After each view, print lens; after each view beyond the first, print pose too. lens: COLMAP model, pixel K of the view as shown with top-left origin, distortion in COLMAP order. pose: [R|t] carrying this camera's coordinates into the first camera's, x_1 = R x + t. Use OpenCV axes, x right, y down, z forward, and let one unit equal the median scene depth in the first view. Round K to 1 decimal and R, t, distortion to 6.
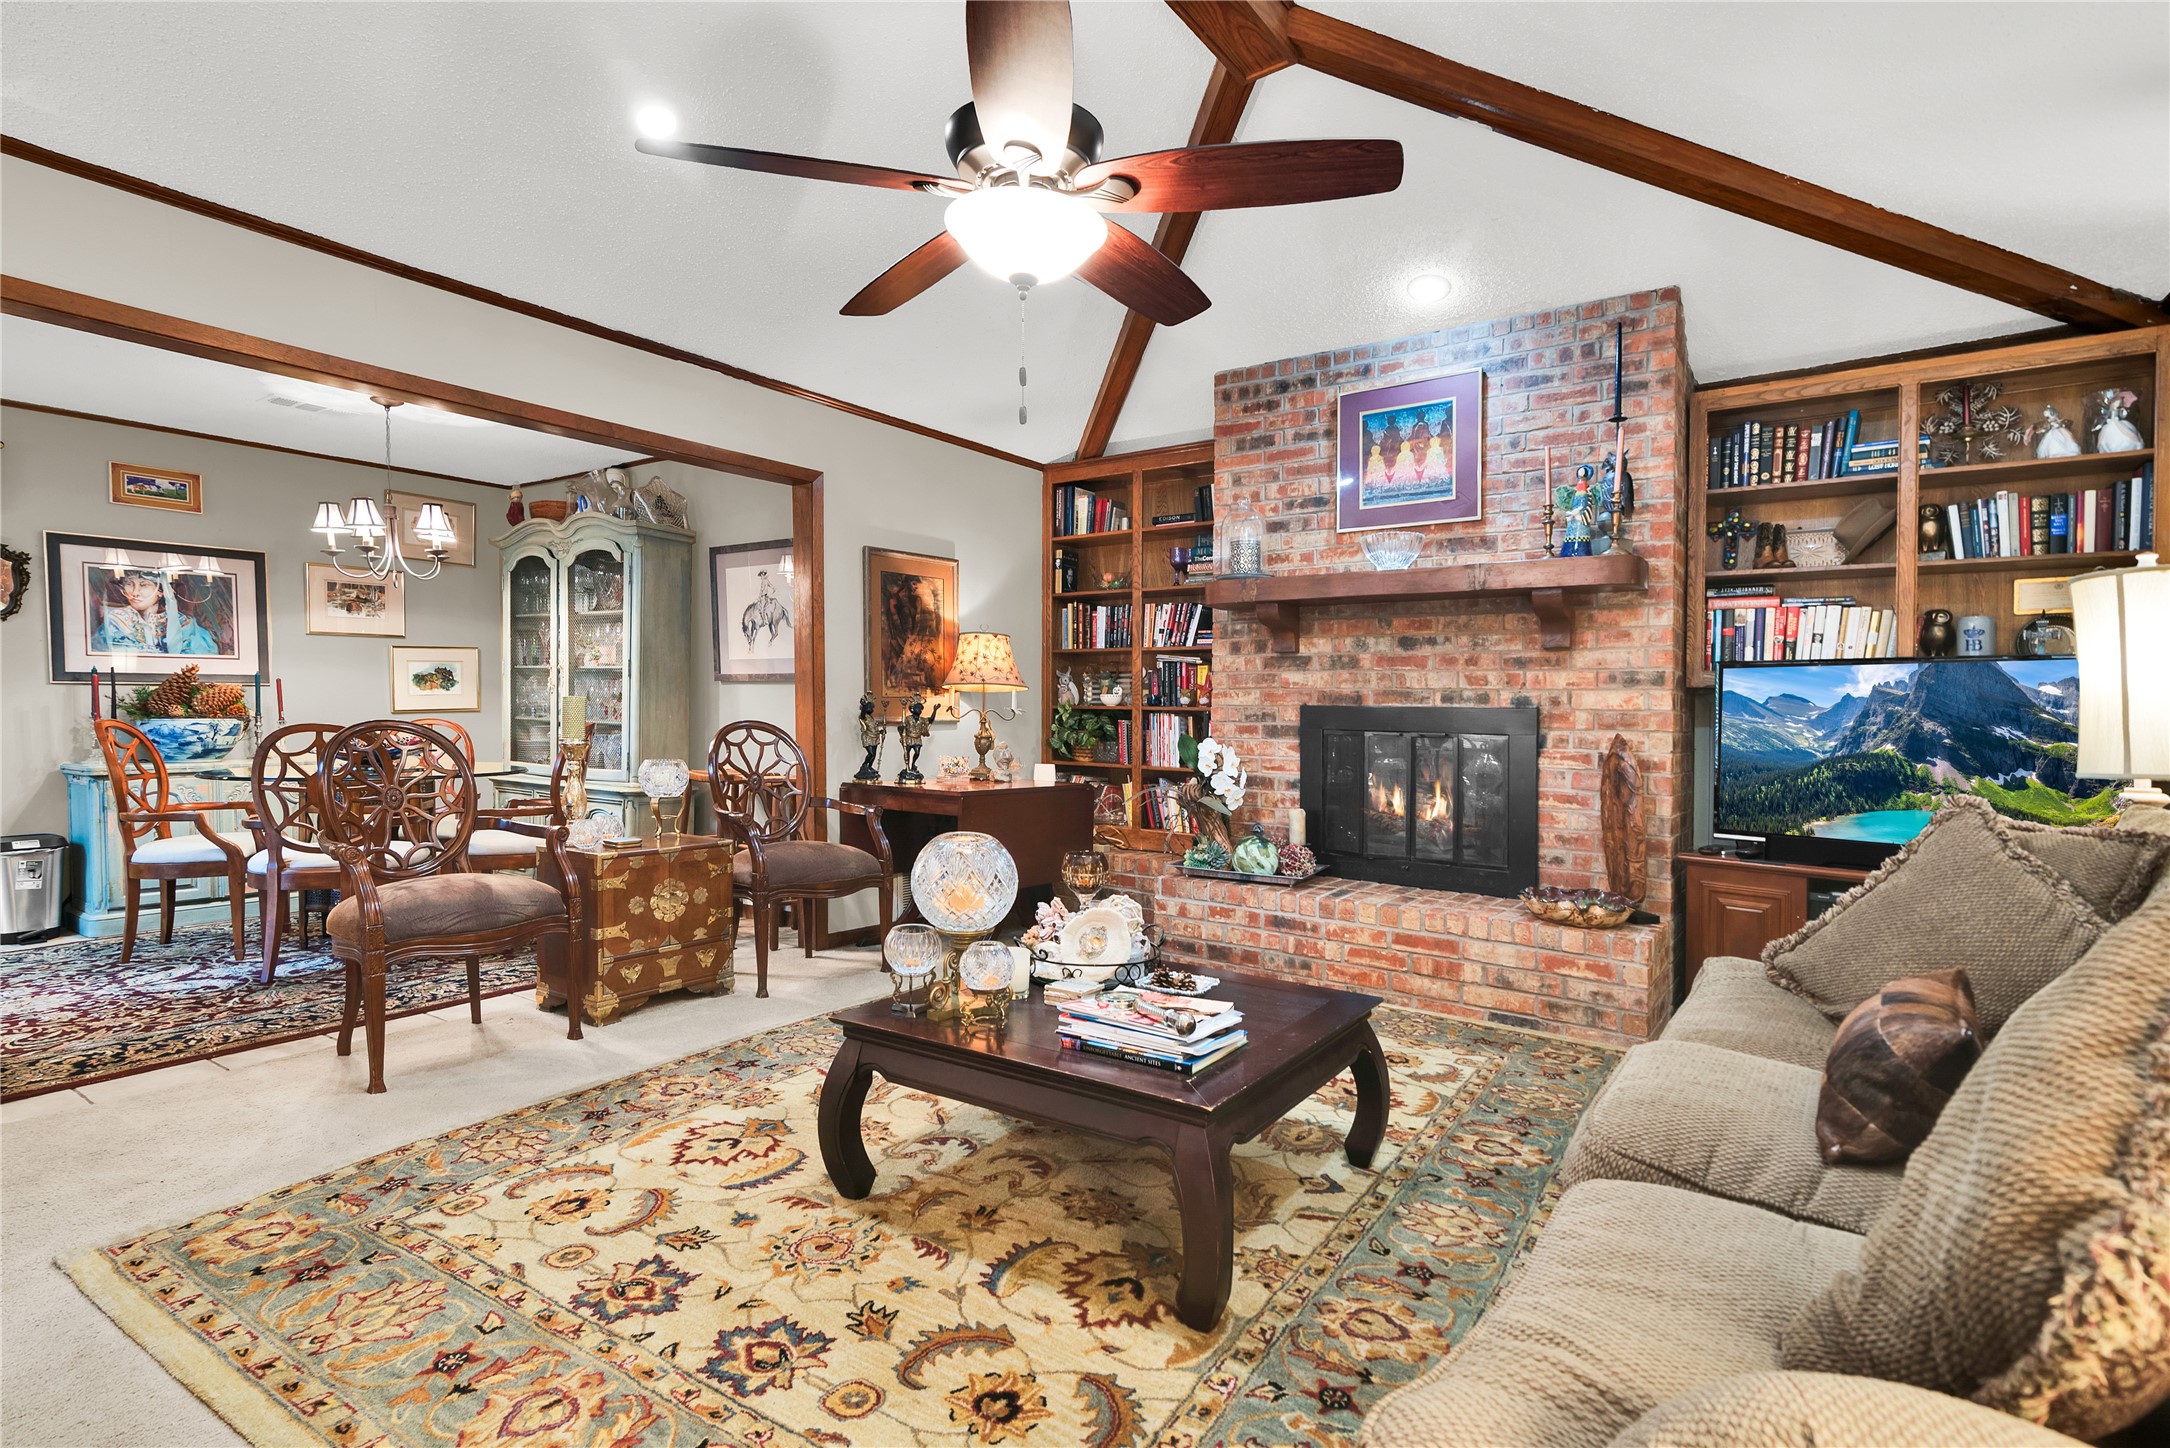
lens RADIAL K [[1057.9, 0, 1061.5], [0, 1057.9, 758.0], [0, 0, 1]] dist [0.020915, -0.000411]
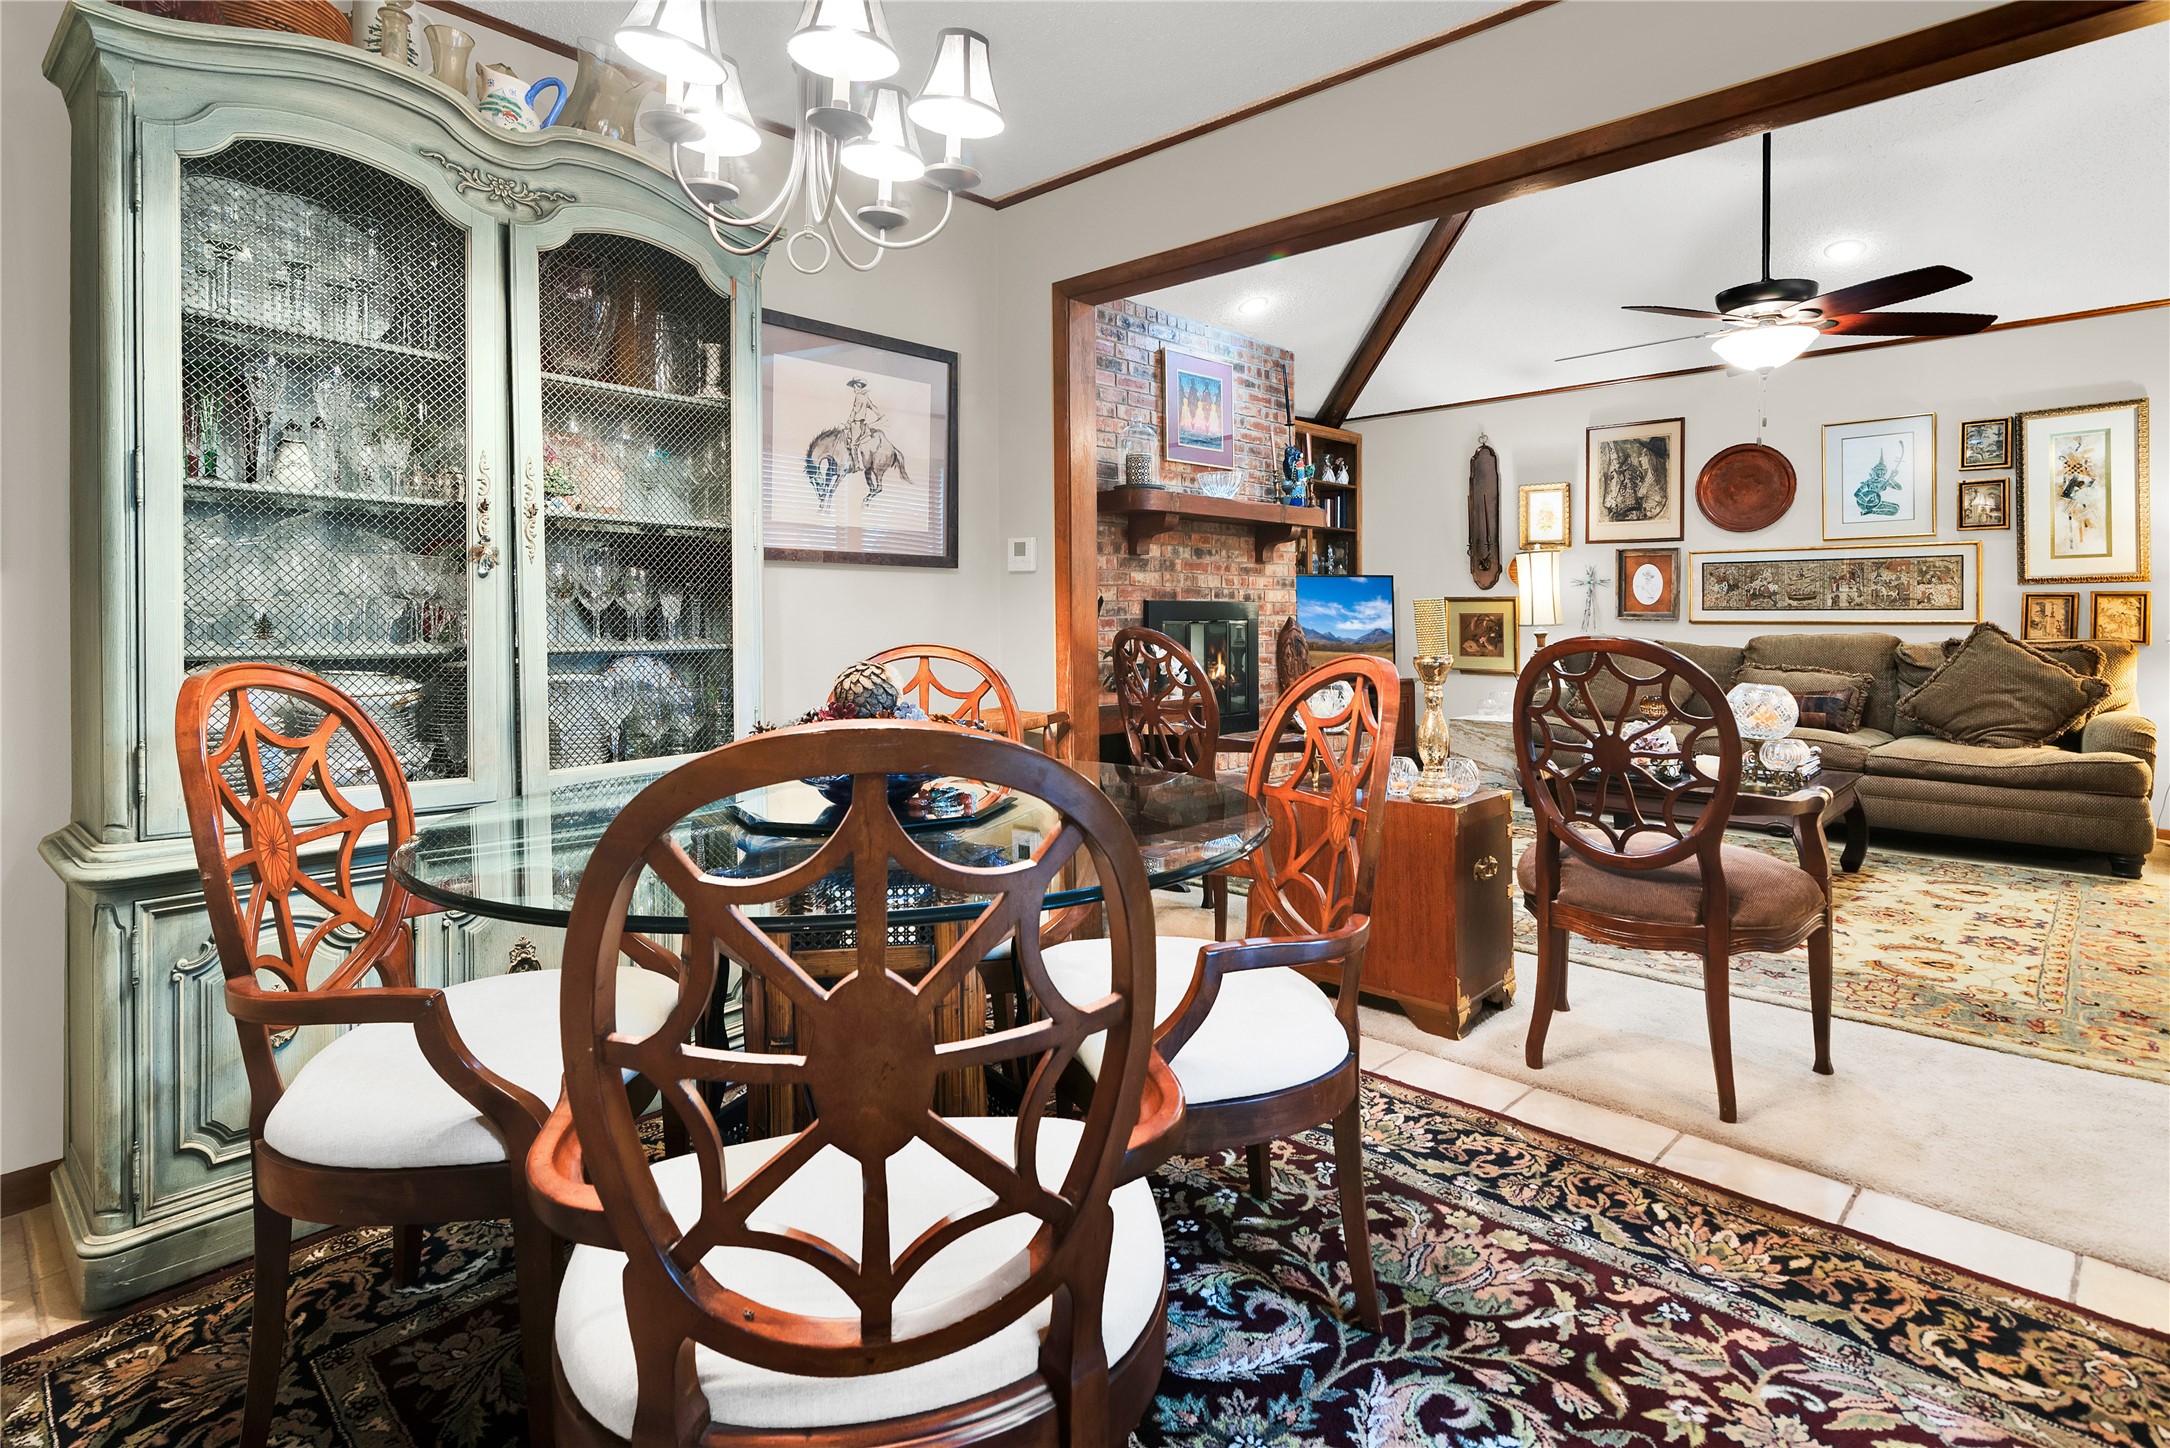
lens RADIAL K [[1113.2, 0, 1049.8], [0, 1113.2, 615.4], [0, 0, 1]] dist [0.020179, -0.000543]
pose [[0.160325, -0.019495, 0.986872, -1.125643], [0.045482, 0.998889, 0.012343, -0.059609], [-0.986016, 0.042906, 0.161033, 1.014843]]
